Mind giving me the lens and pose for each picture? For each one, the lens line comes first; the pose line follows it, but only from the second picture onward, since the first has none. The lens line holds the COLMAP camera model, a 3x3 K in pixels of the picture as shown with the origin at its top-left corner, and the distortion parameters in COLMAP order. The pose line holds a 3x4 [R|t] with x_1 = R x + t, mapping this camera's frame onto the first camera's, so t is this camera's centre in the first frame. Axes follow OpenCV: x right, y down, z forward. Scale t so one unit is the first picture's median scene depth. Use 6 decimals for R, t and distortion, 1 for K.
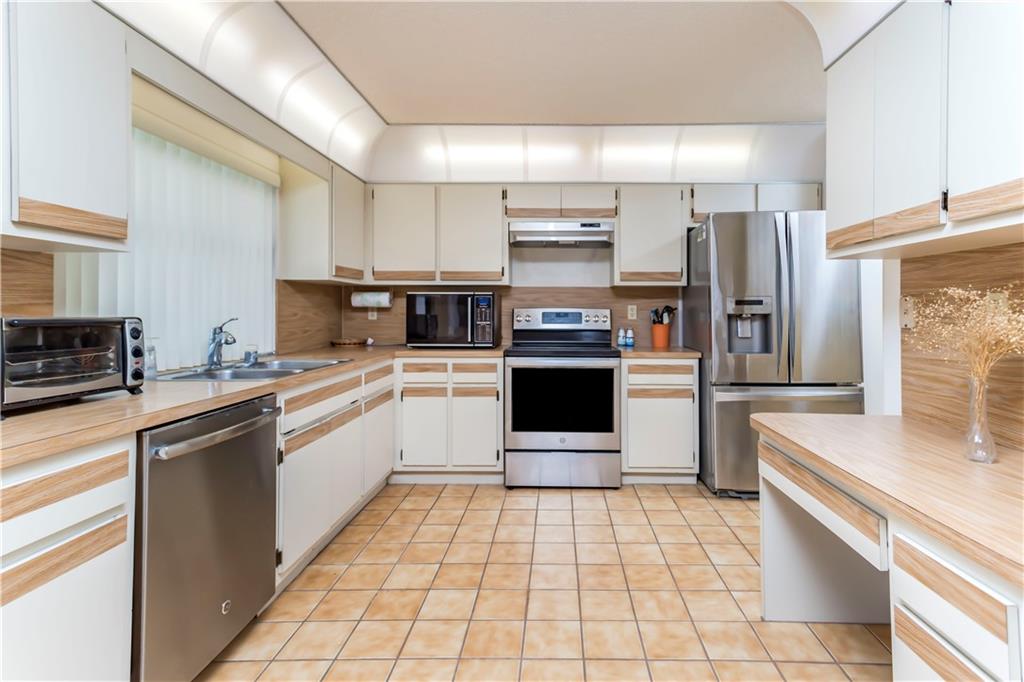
lens RADIAL K [[494.8, 0, 509.0], [0, 494.8, 309.0], [0, 0, 1]] dist [0.024776, 0.000456]
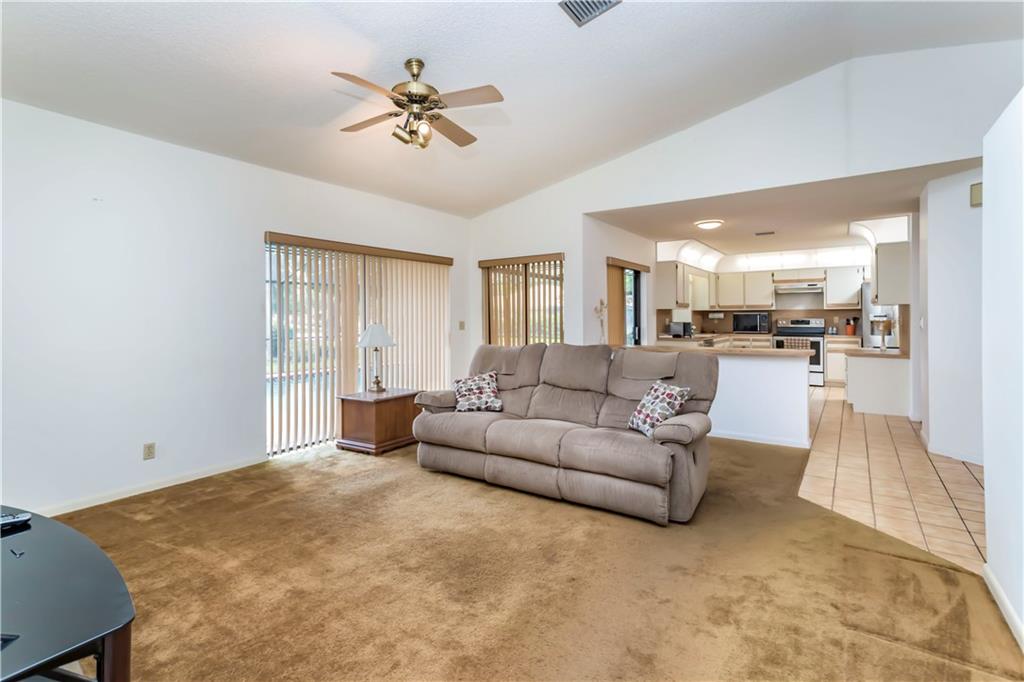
lens RADIAL K [[494.8, 0, 504.9], [0, 494.8, 316.2], [0, 0, 1]] dist [0.024776, 0.000456]
pose [[0.865508, -0.008155, -0.500828, 0.090243], [0.009312, 0.999957, -0.000189, -0.029617], [0.500808, -0.004500, 0.865547, -2.161287]]
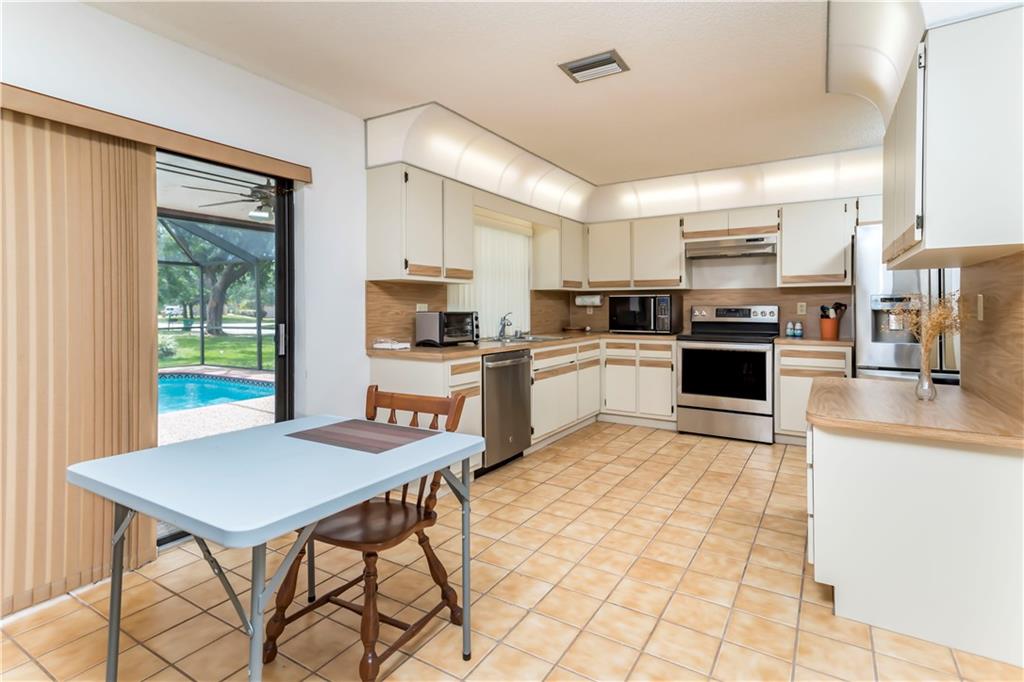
lens RADIAL K [[494.8, 0, 485.1], [0, 494.8, 308.4], [0, 0, 1]] dist [0.024776, 0.000456]
pose [[0.858985, -0.003874, -0.511985, 0.246695], [0.007035, 0.999966, 0.004236, -0.004376], [0.511952, -0.007241, 0.858984, -0.498470]]
